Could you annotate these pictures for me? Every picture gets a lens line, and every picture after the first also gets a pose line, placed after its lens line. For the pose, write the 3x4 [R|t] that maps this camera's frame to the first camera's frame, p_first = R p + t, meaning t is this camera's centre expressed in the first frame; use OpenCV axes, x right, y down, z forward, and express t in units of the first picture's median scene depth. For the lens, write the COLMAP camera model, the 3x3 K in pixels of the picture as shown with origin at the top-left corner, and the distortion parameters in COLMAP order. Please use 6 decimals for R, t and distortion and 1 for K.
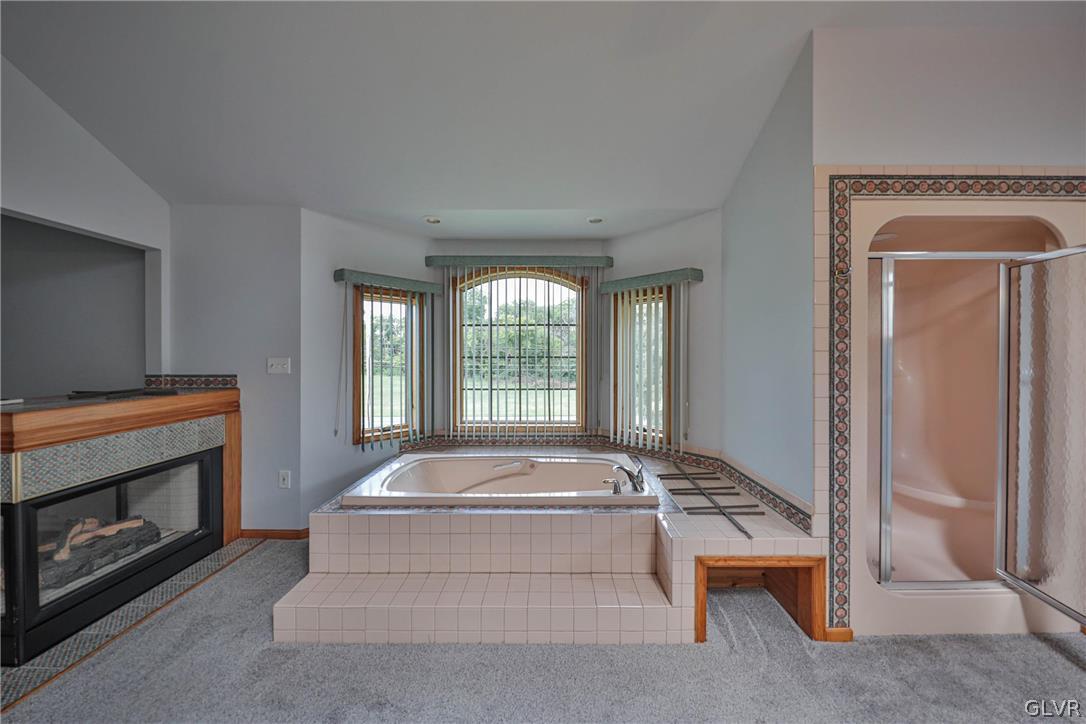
lens RADIAL K [[370.2, 0, 548.7], [0, 370.2, 356.2], [0, 0, 1]] dist [-0.000368, -0.002216]
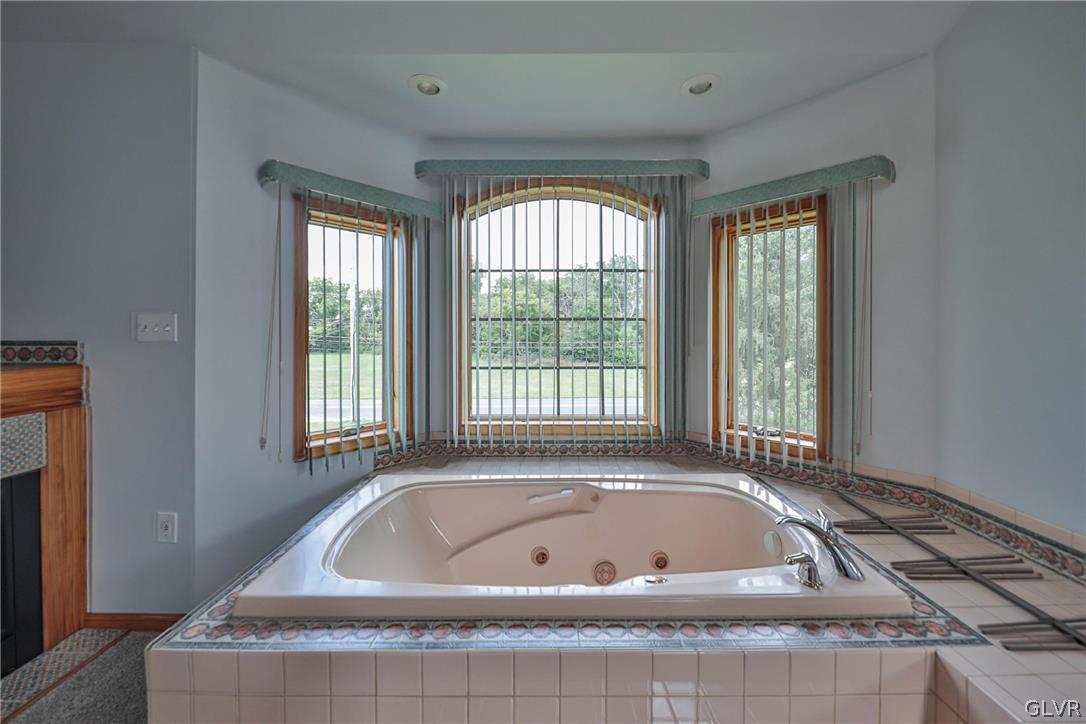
lens RADIAL K [[370.2, 0, 546.3], [0, 370.2, 336.7], [0, 0, 1]] dist [-0.000368, -0.002216]
pose [[0.999926, 0.000729, 0.012120, -0.124896], [-0.000745, 0.999999, 0.001366, 0.035417], [-0.012119, -0.001375, 0.999926, 0.389115]]
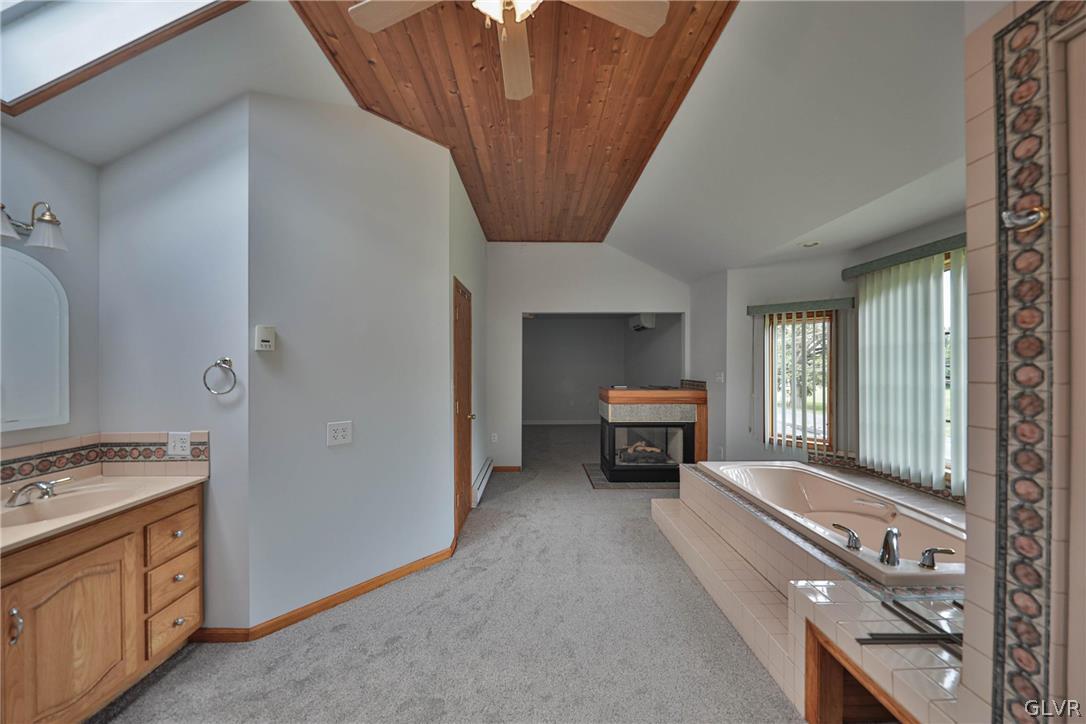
lens RADIAL K [[370.2, 0, 543.6], [0, 370.2, 364.7], [0, 0, 1]] dist [-0.000368, -0.002216]
pose [[0.032760, 0.001871, -0.999461, 0.692809], [-0.009559, 0.999953, 0.001559, -0.019177], [0.999418, 0.009503, 0.032776, 0.207854]]
